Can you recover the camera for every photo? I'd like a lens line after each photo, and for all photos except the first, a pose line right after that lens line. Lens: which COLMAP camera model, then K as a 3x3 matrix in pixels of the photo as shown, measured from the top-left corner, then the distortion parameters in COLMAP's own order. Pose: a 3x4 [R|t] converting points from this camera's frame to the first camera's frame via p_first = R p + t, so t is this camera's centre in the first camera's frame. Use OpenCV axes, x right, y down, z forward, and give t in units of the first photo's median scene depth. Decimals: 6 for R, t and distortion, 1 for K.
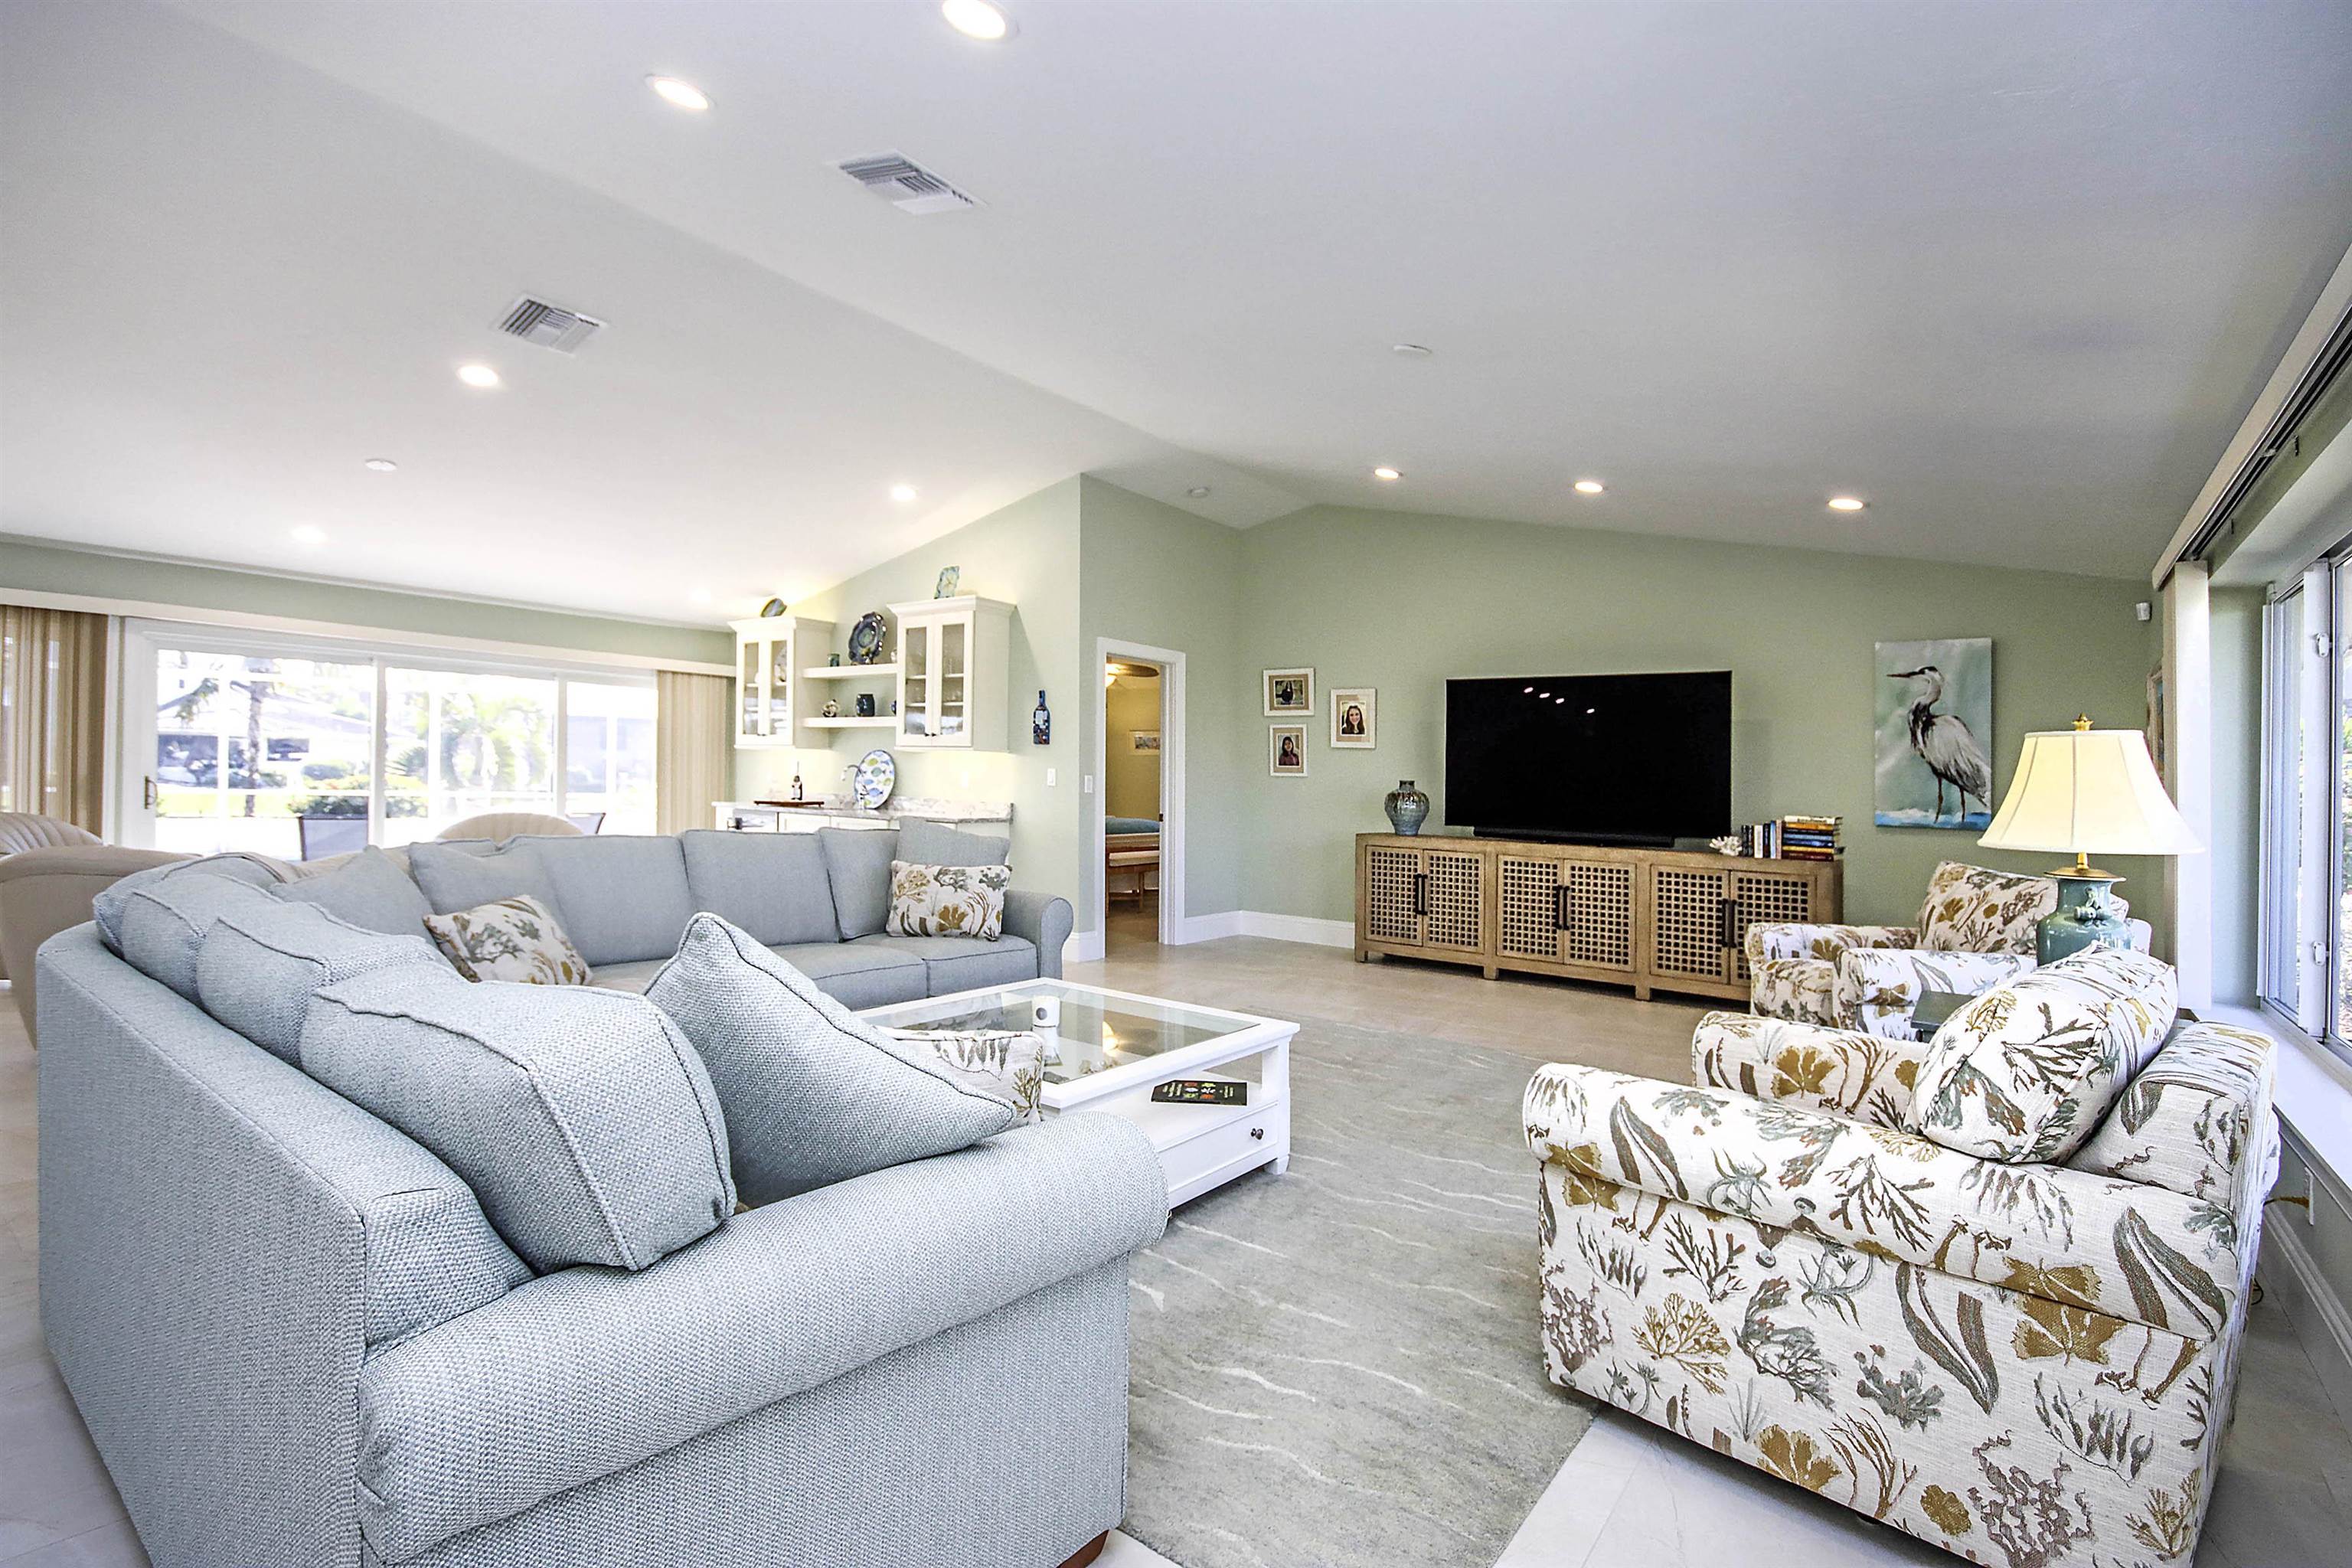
lens RADIAL K [[1064.6, 0, 1221.0], [0, 1064.6, 783.8], [0, 0, 1]] dist [-0.003112, -0.000266]
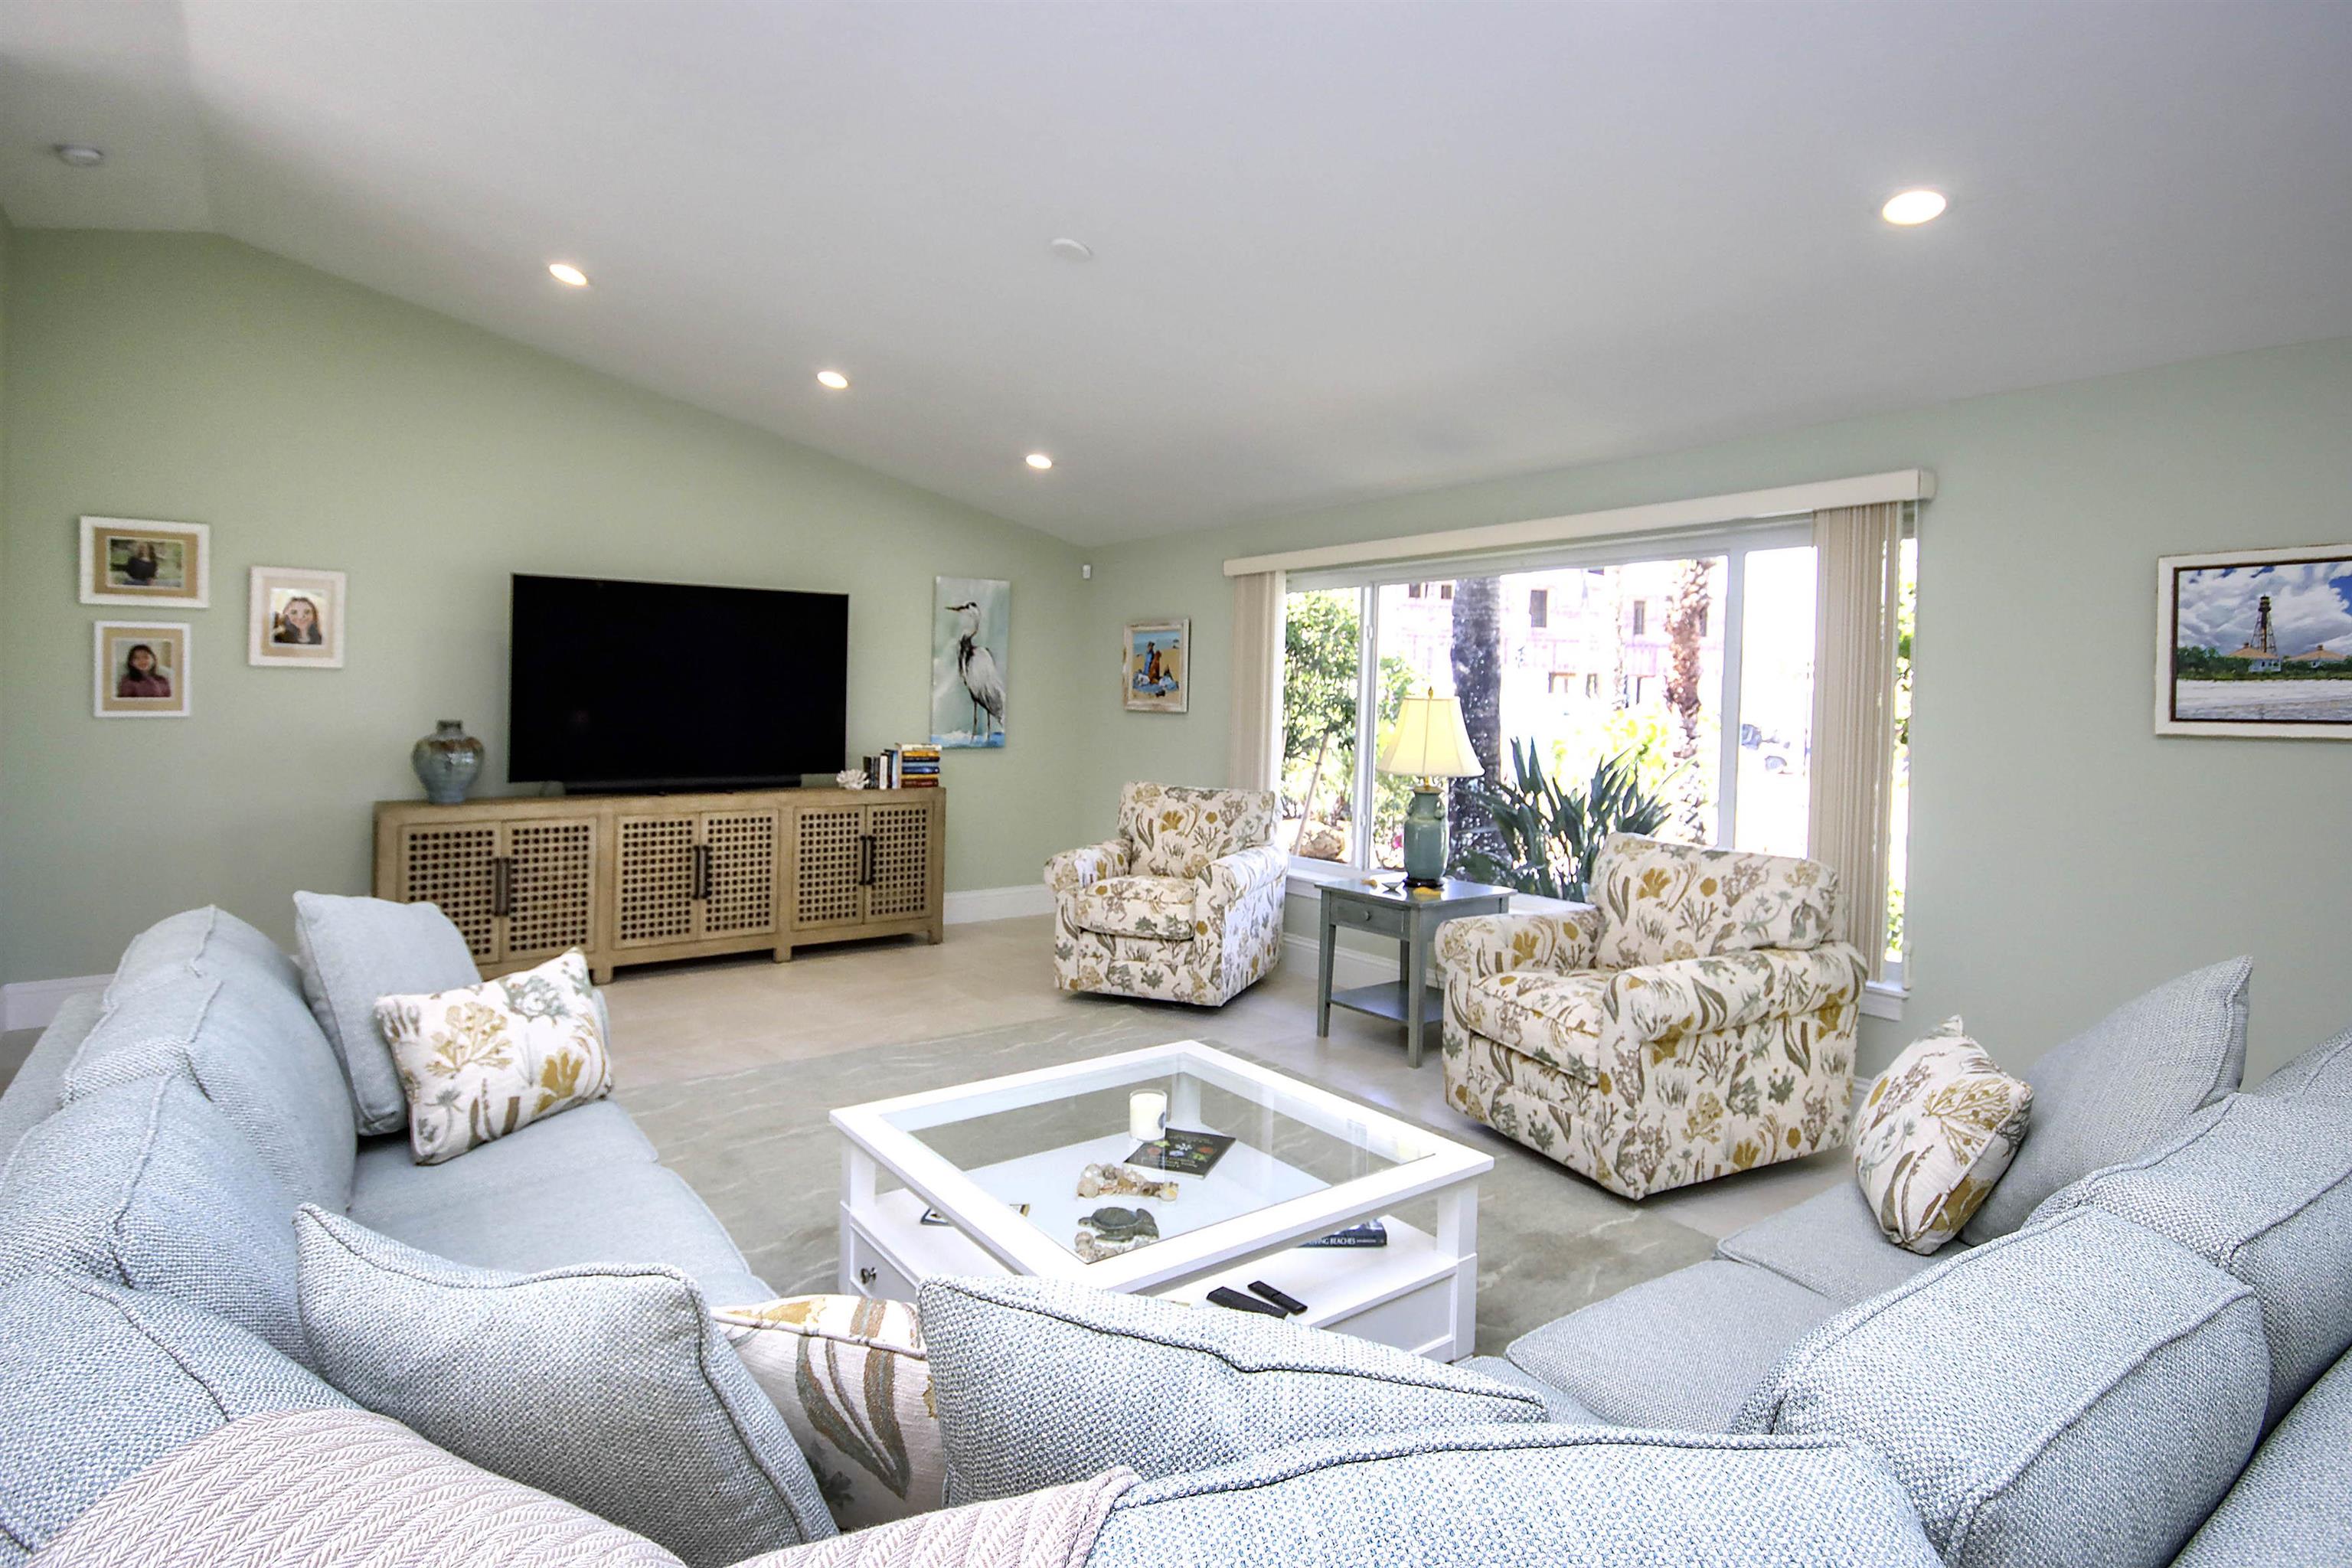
lens RADIAL K [[1250.6, 0, 1175.4], [0, 1250.6, 709.7], [0, 0, 1]] dist [0.004829, 0.000460]
pose [[0.306691, -0.035290, 0.951155, -0.492472], [-0.002784, 0.999275, 0.037973, -0.046870], [-0.951805, -0.014294, 0.306370, 0.381317]]
